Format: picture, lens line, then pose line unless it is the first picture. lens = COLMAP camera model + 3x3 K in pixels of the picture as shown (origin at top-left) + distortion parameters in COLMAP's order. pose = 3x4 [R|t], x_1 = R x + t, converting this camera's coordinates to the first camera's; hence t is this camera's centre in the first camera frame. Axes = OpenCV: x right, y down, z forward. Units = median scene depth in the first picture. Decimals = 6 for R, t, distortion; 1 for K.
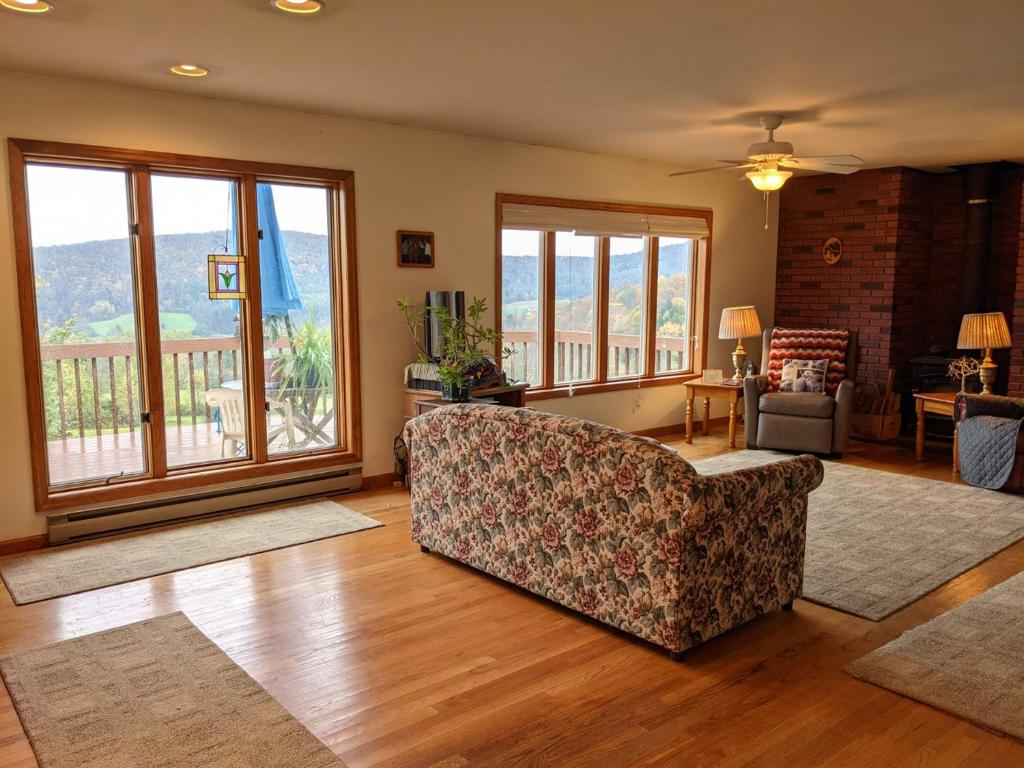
lens RADIAL K [[812.0, 0, 511.3], [0, 812.0, 386.1], [0, 0, 1]] dist [0.063492, -0.082274]
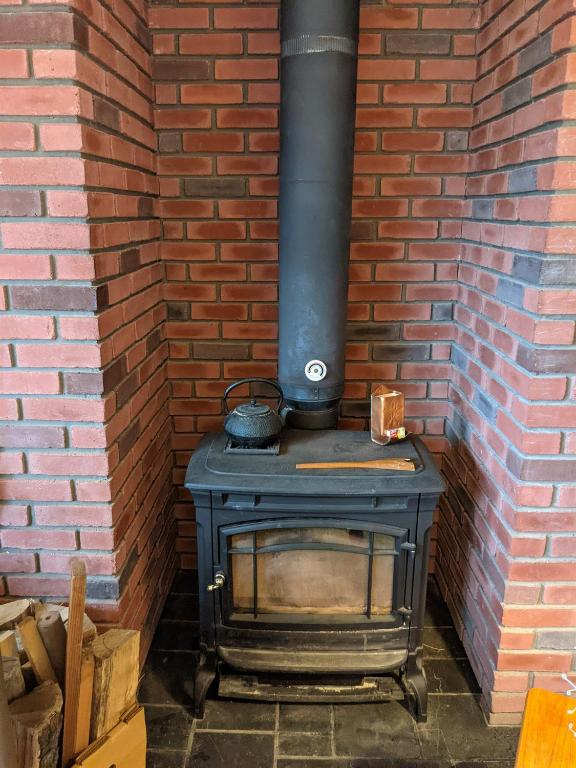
lens RADIAL K [[609.0, 0, 286.2], [0, 609.0, 383.5], [0, 0, 1]] dist [0.063492, -0.082274]
pose [[0.654365, -0.202980, 0.728427, 0.345172], [0.088728, 0.977256, 0.192611, -0.095452], [-0.750956, -0.061406, 0.657492, 0.795459]]
